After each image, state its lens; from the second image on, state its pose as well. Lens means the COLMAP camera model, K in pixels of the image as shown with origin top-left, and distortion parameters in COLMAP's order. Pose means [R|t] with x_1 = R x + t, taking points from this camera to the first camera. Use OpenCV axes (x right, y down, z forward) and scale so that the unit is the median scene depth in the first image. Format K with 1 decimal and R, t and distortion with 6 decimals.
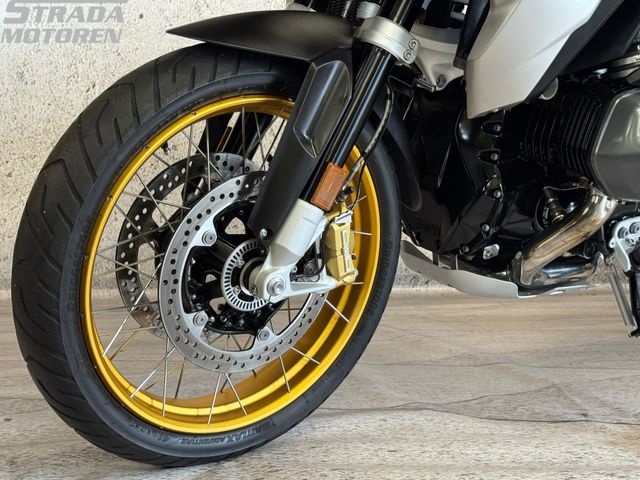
lens RADIAL K [[980.0, 0, 317.3], [0, 980.0, 242.5], [0, 0, 1]] dist [0.106251, 0.000000]
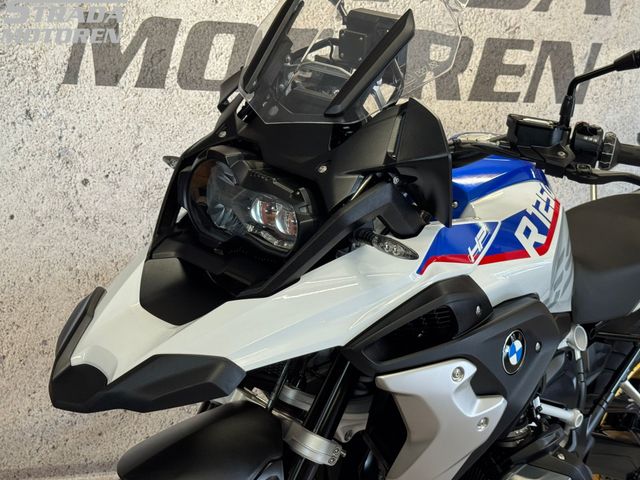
lens RADIAL K [[980.0, 0, 322.0], [0, 980.0, 241.9], [0, 0, 1]] dist [0.106251, 0.000000]
pose [[0.979972, -0.001375, 0.199130, -0.134195], [-0.005083, 0.999478, 0.031917, -0.452397], [-0.199069, -0.032290, 0.979453, -0.079462]]
